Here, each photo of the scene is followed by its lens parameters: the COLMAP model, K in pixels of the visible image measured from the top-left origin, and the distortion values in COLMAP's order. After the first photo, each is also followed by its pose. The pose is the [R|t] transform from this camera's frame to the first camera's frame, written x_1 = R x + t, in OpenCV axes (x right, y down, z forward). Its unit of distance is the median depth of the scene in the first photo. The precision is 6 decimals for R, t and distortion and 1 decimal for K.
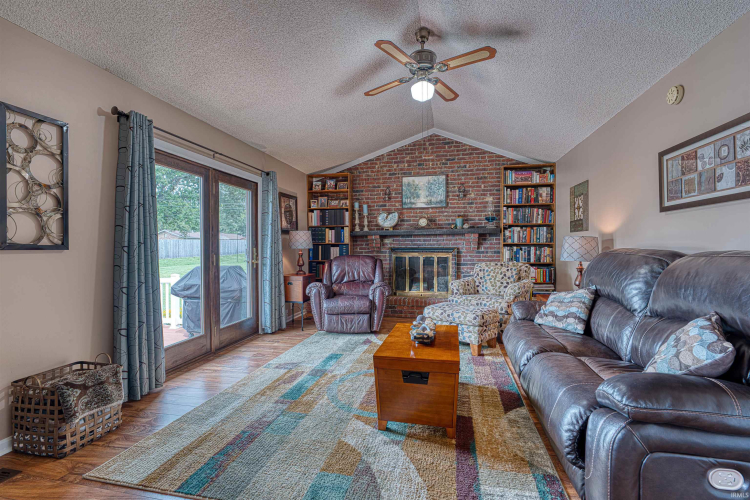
lens RADIAL K [[346.0, 0, 375.9], [0, 346.0, 248.3], [0, 0, 1]] dist [-0.004815, 0.001969]
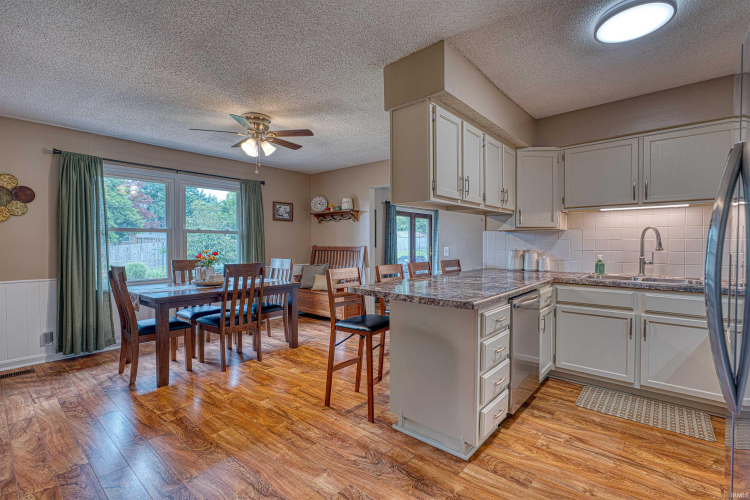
lens RADIAL K [[346.0, 0, 375.9], [0, 346.0, 248.3], [0, 0, 1]] dist [-0.004815, 0.001969]
pose [[0.877226, 0.011748, -0.479934, 0.358708], [-0.005640, 0.999884, 0.014167, -0.017665], [0.480045, -0.009721, 0.877190, -0.975553]]
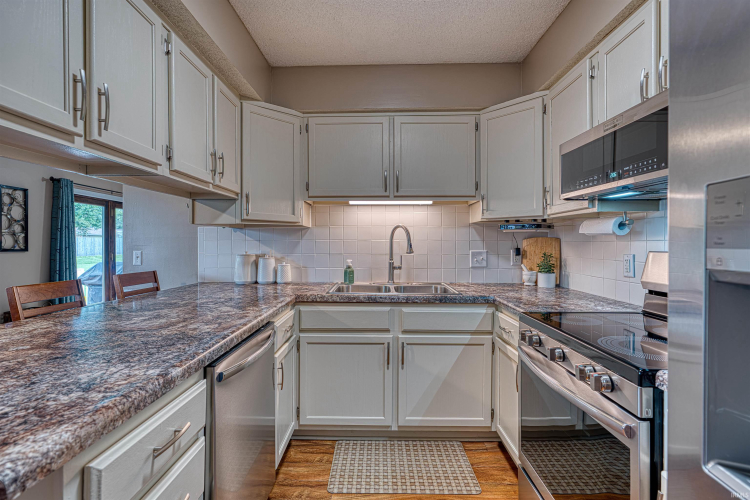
lens RADIAL K [[346.0, 0, 375.9], [0, 346.0, 248.3], [0, 0, 1]] dist [-0.004815, 0.001969]
pose [[0.980075, 0.004433, 0.198580, 0.352949], [-0.005555, 0.999972, 0.005093, -0.017953], [-0.198552, -0.006094, 0.980071, -0.695713]]
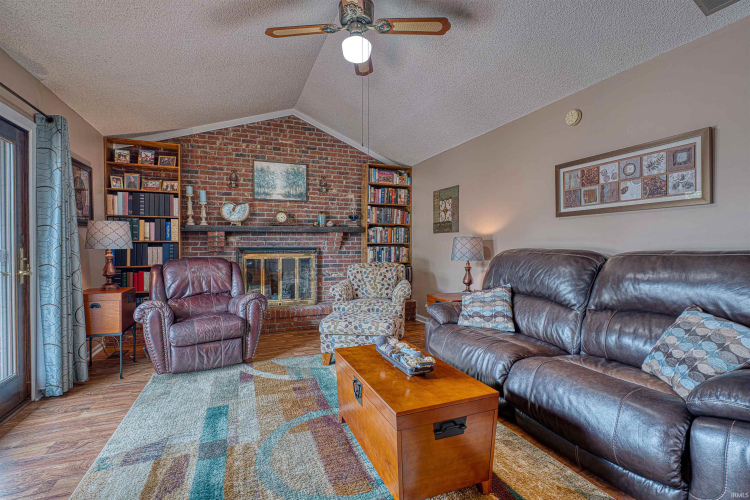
lens RADIAL K [[346.0, 0, 375.9], [0, 346.0, 248.3], [0, 0, 1]] dist [-0.004815, 0.001969]
pose [[0.827792, -0.000849, 0.561035, -0.187637], [0.000328, 0.999999, 0.001029, -0.001081], [-0.561035, -0.000668, 0.827792, 0.221973]]
